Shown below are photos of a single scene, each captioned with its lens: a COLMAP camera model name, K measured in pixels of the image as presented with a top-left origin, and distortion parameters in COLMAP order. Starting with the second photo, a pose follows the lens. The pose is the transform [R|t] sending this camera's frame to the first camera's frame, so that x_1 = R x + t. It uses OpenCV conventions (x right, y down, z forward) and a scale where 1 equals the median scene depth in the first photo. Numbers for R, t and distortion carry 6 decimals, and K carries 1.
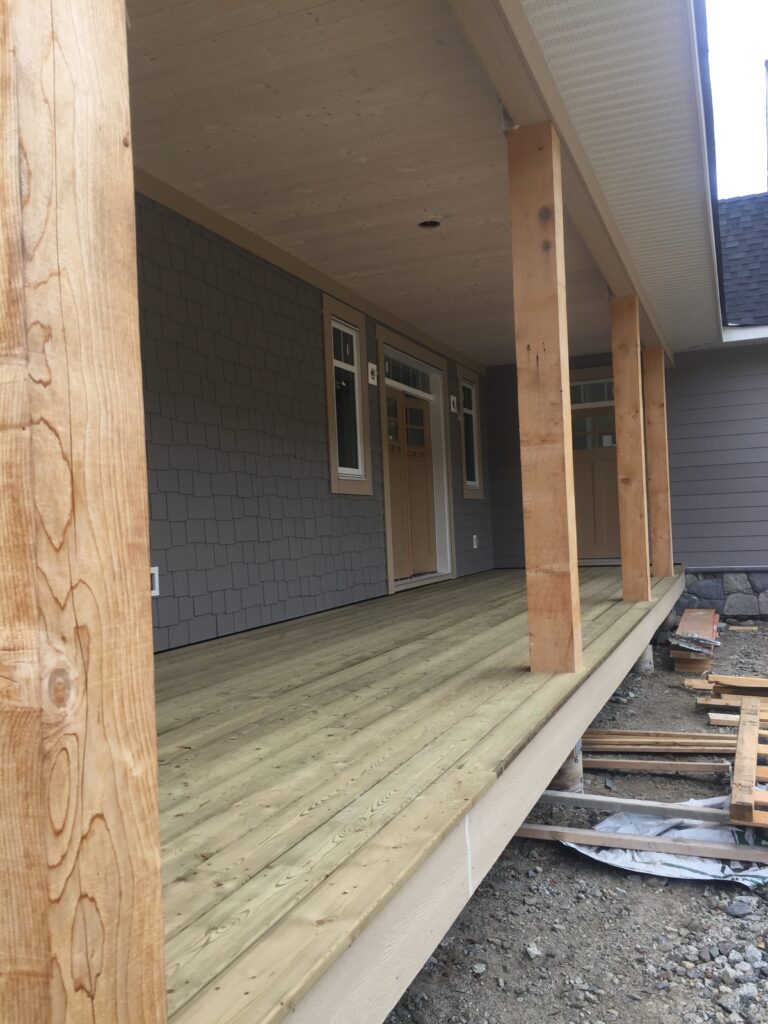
lens RADIAL K [[874.5, 0, 382.1], [0, 874.5, 513.0], [0, 0, 1]] dist [0.076857, -0.111237]
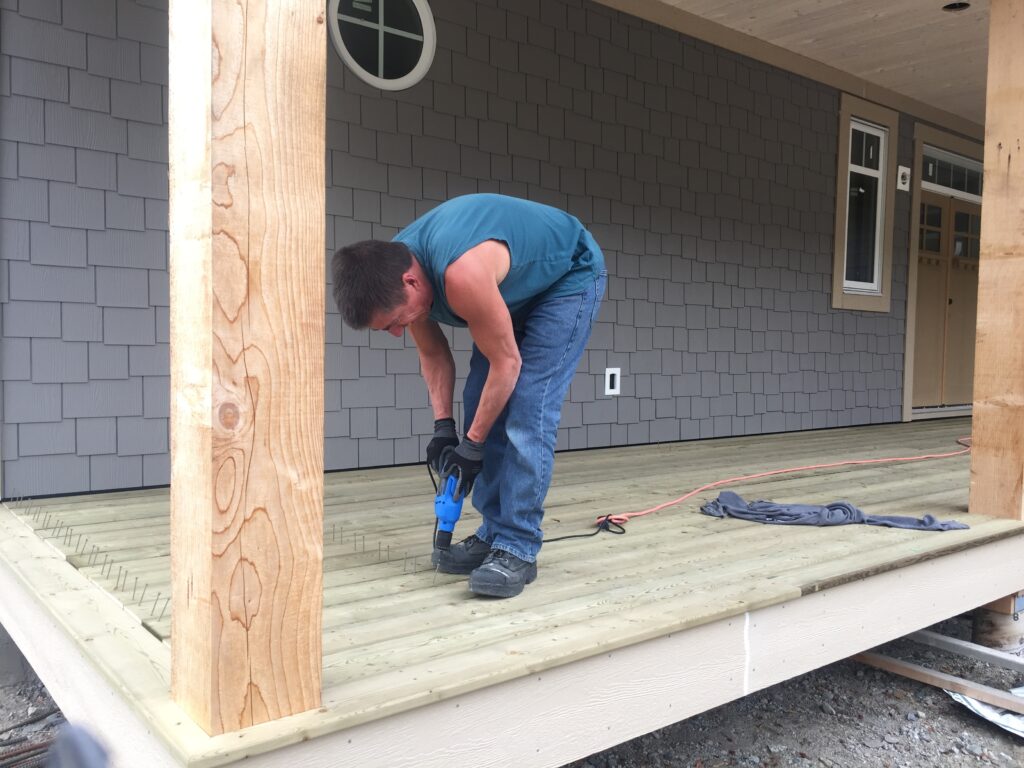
lens RADIAL K [[874.5, 0, 512.4], [0, 874.5, 382.9], [0, 0, 1]] dist [0.076857, -0.111237]
pose [[0.875419, 0.083060, -0.476174, 0.447033], [-0.051397, 0.995536, 0.079164, 0.001742], [0.480624, -0.044827, 0.875780, -0.032221]]
